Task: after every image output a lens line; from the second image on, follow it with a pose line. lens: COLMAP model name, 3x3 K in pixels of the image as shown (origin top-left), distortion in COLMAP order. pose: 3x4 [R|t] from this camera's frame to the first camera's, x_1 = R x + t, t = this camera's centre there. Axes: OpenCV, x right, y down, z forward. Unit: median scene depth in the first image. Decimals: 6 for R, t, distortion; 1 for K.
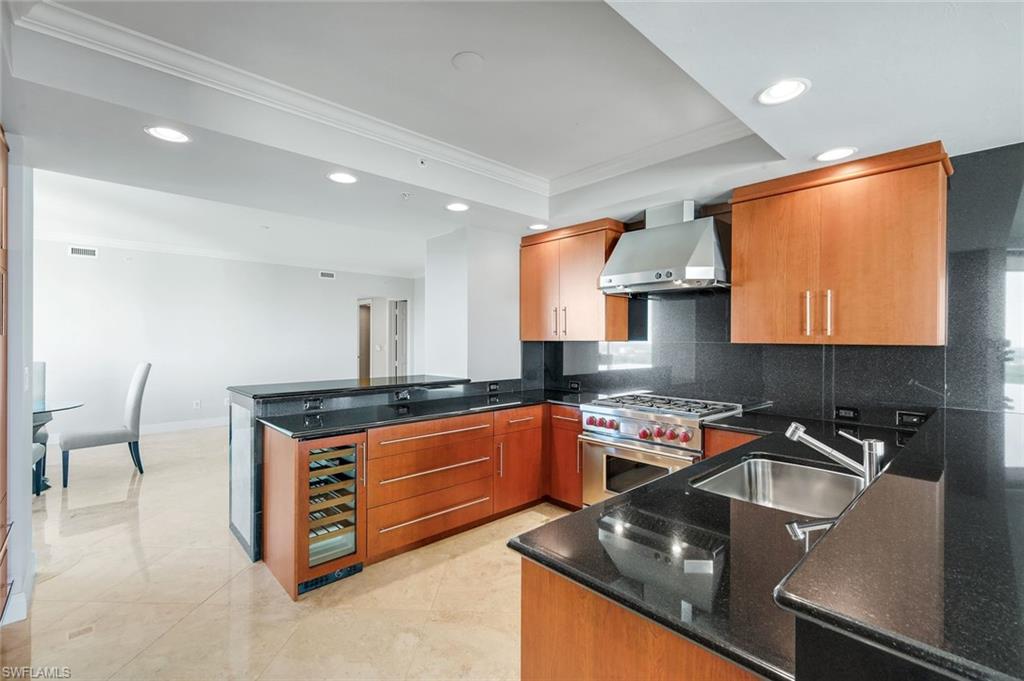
lens RADIAL K [[447.6, 0, 508.9], [0, 447.6, 339.7], [0, 0, 1]] dist [-0.004138, -0.000160]
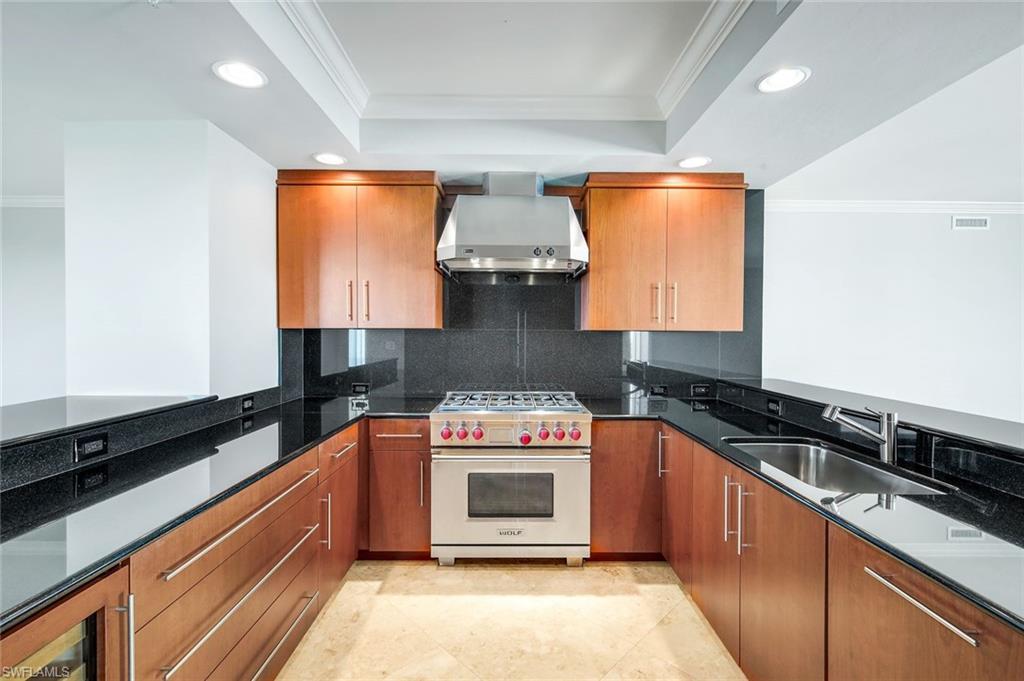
lens RADIAL K [[447.6, 0, 510.6], [0, 447.6, 338.4], [0, 0, 1]] dist [-0.004138, -0.000160]
pose [[0.674090, -0.011780, 0.738556, -0.284746], [-0.000092, 0.999871, 0.016032, 0.008037], [-0.738649, -0.010876, 0.674002, 0.389954]]
